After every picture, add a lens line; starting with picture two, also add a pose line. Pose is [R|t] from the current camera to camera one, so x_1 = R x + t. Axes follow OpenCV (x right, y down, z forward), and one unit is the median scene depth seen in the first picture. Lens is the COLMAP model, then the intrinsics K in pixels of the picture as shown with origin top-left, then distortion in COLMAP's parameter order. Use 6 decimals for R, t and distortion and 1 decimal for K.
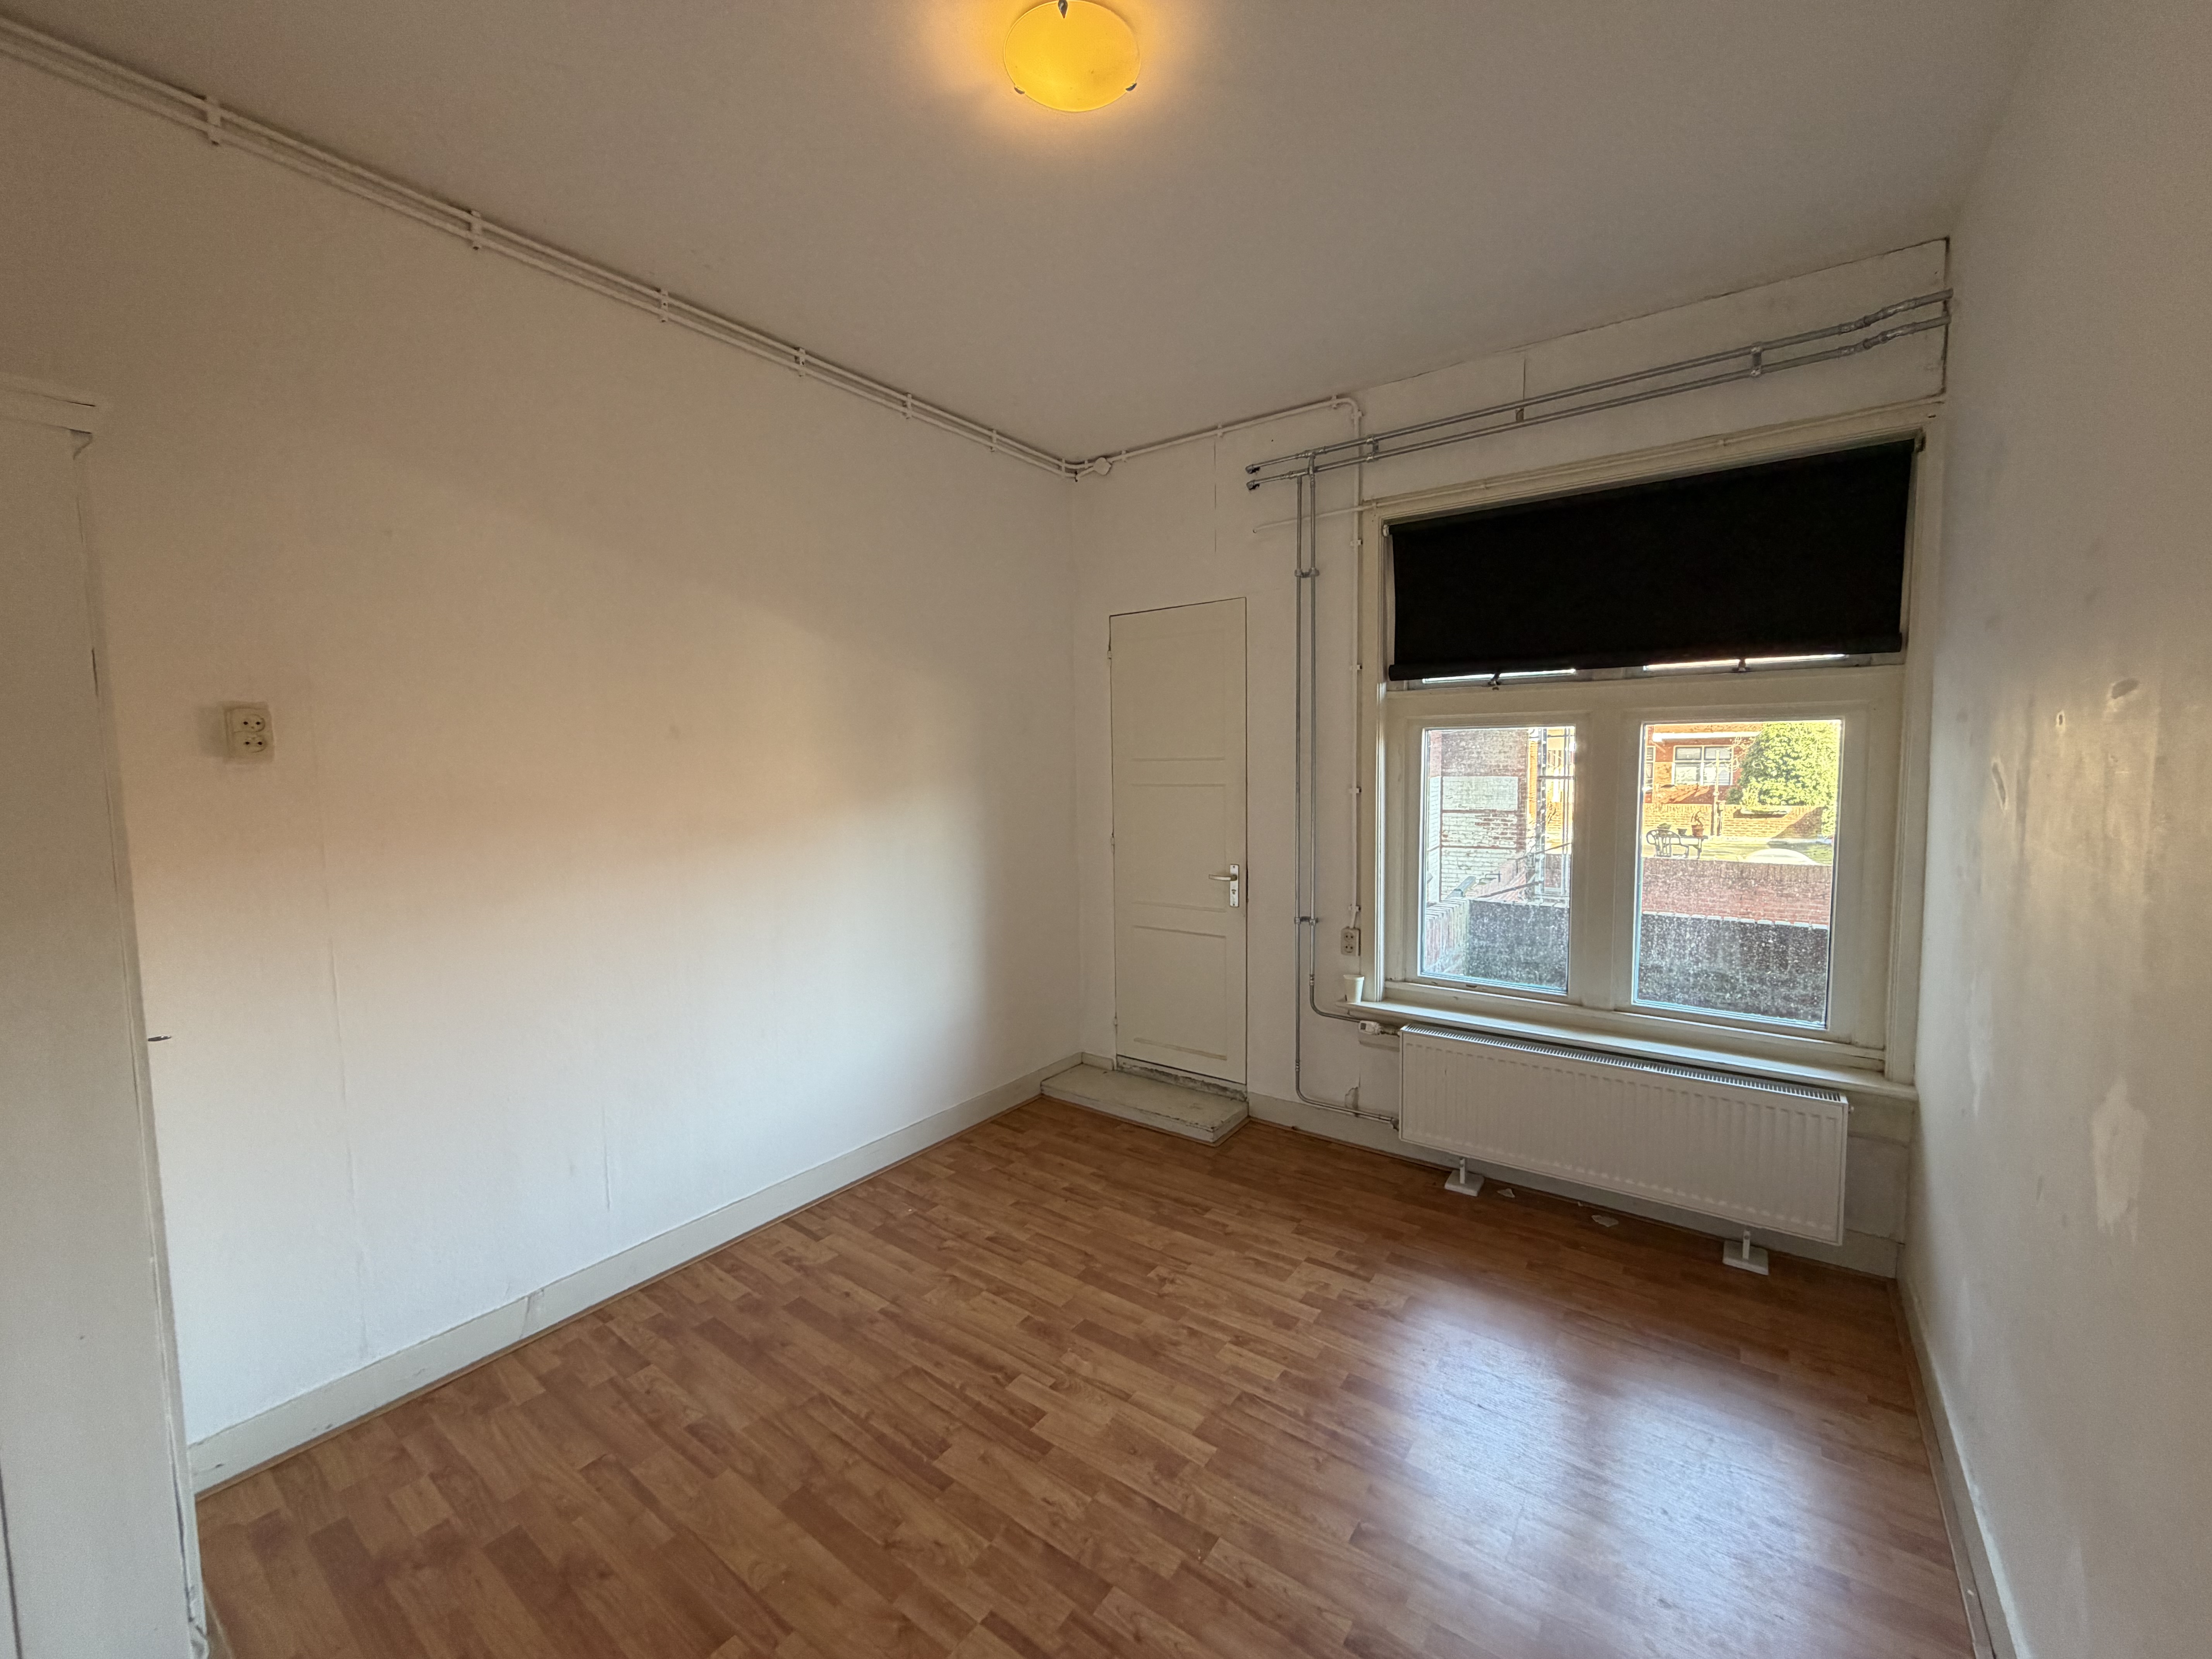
lens RADIAL K [[881.2, 0, 1086.9], [0, 881.2, 843.3], [0, 0, 1]] dist [0.007244, 0.000107]
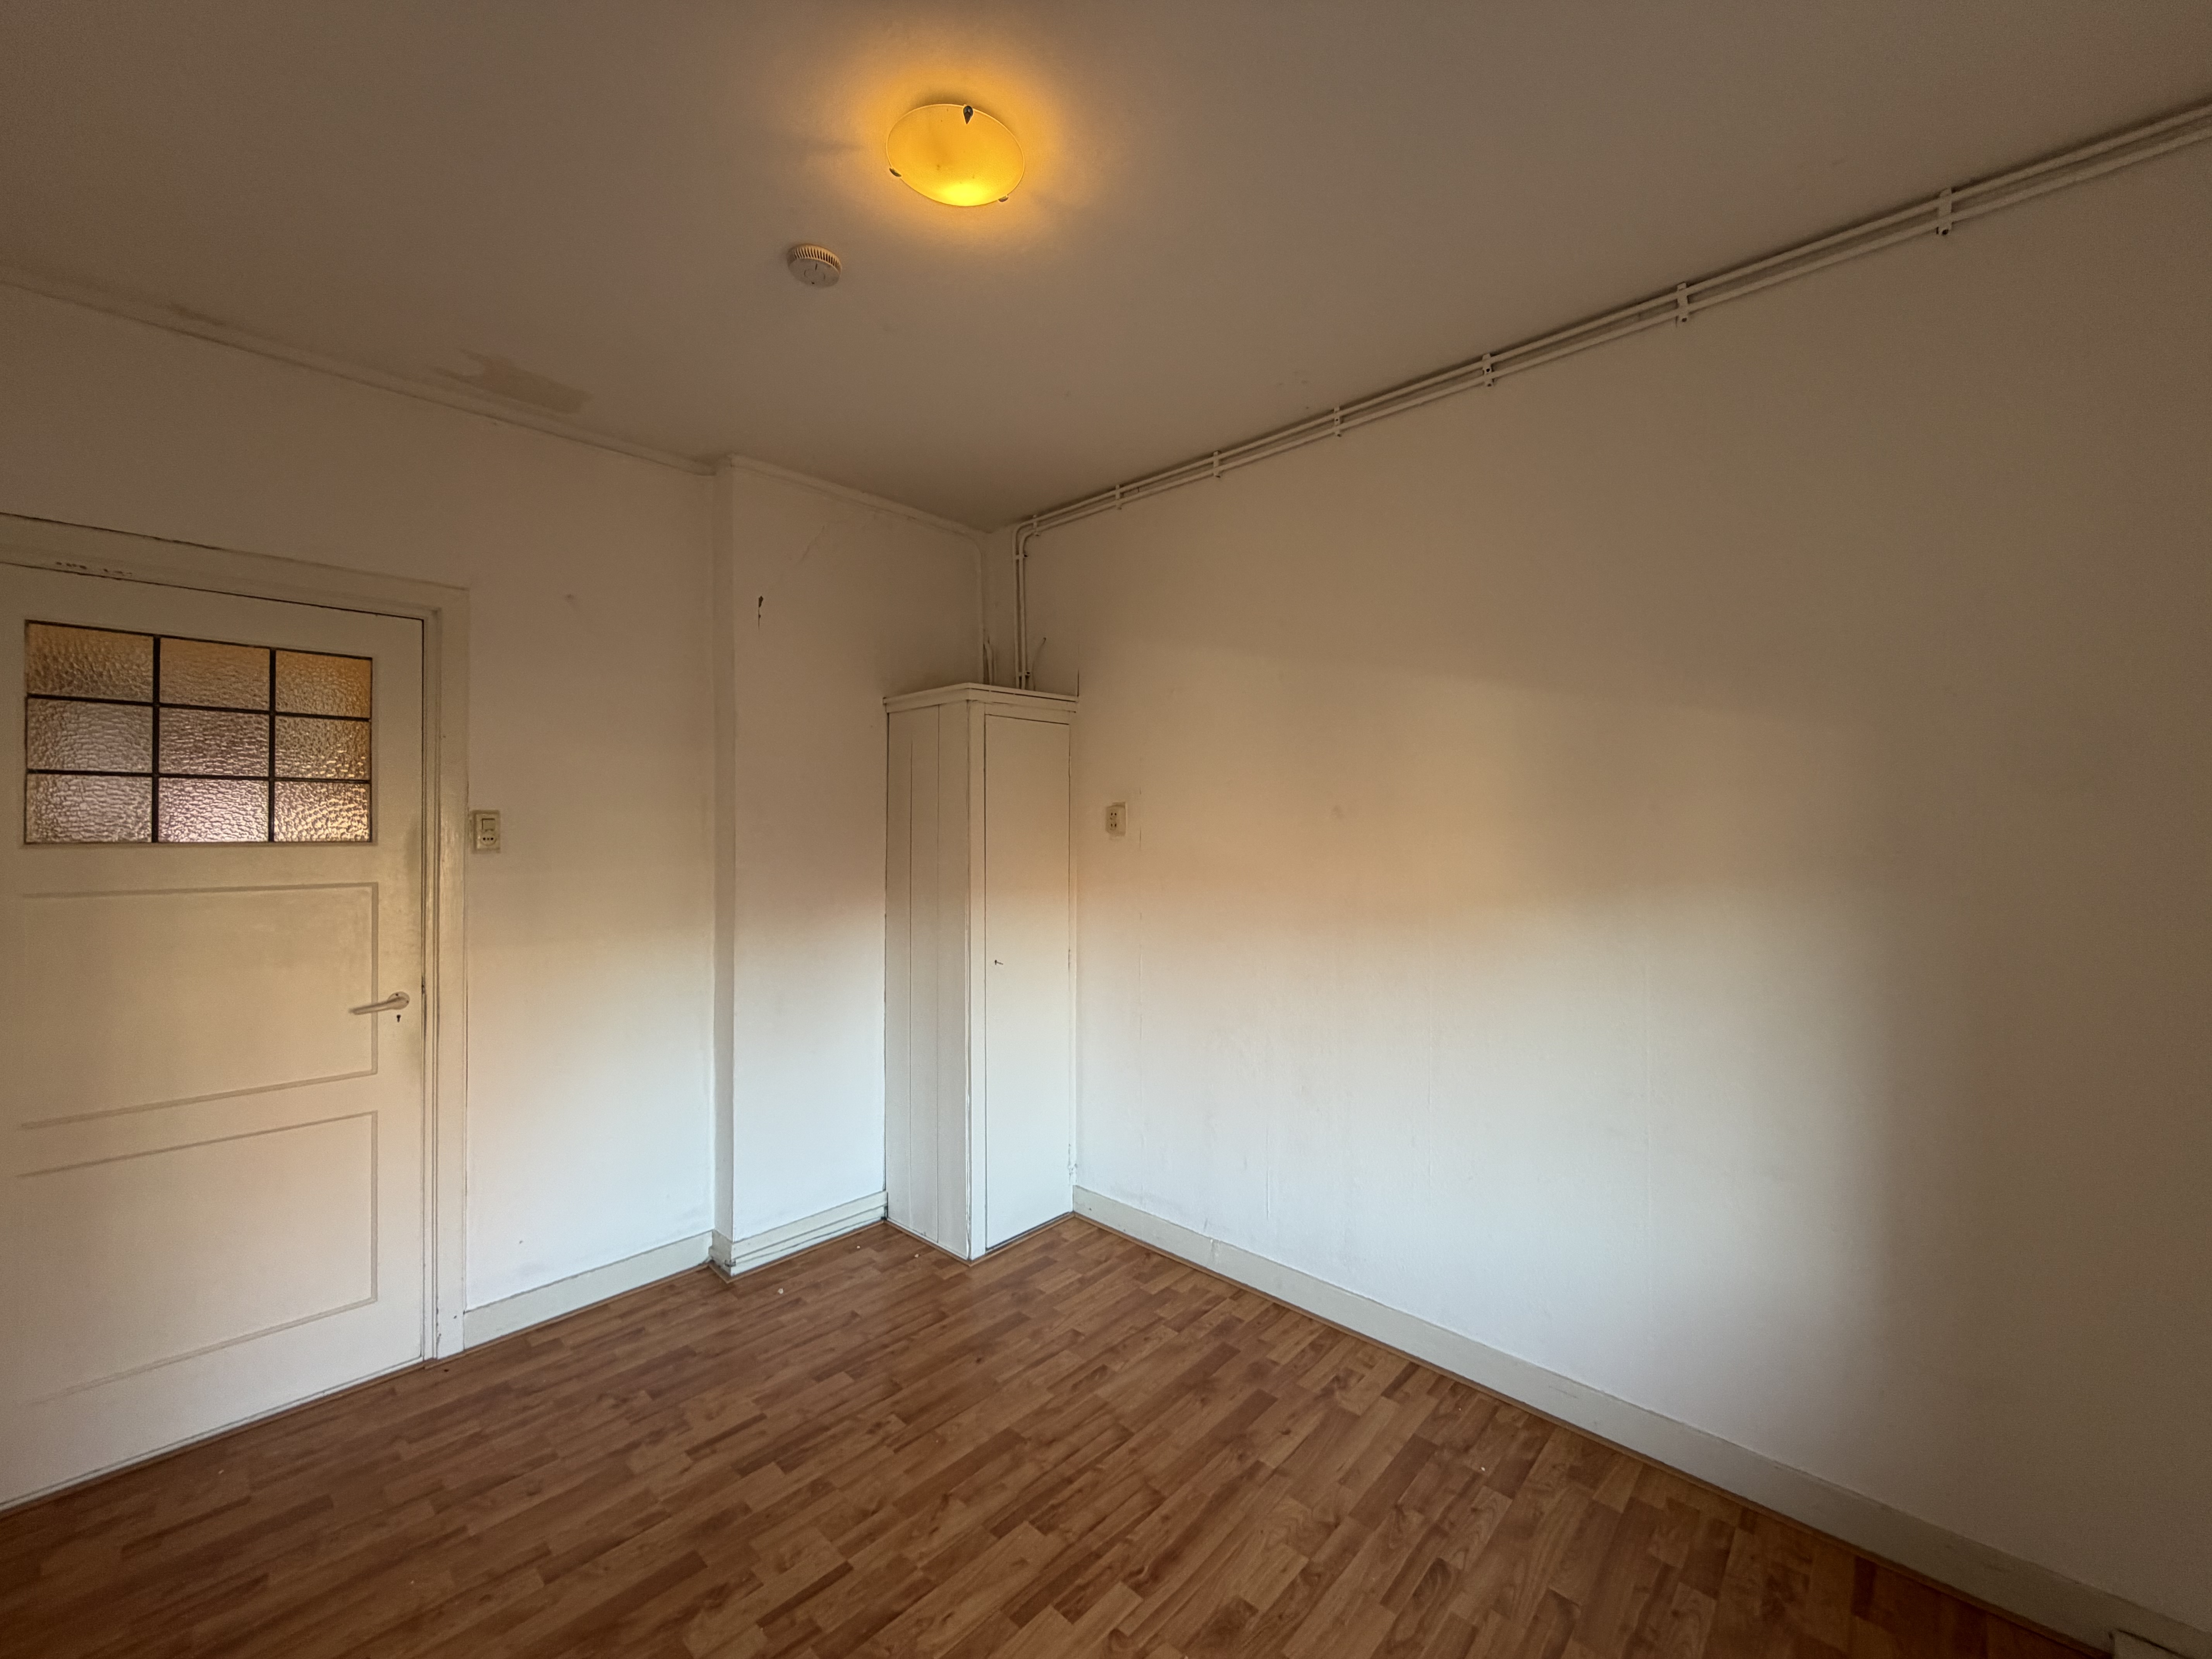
lens RADIAL K [[881.2, 0, 1089.1], [0, 881.2, 806.7], [0, 0, 1]] dist [0.007244, 0.000107]
pose [[-0.115481, -0.016149, -0.993178, 0.665783], [-0.092749, 0.995675, -0.005405, -0.094239], [0.988970, 0.091492, -0.116479, 0.880483]]
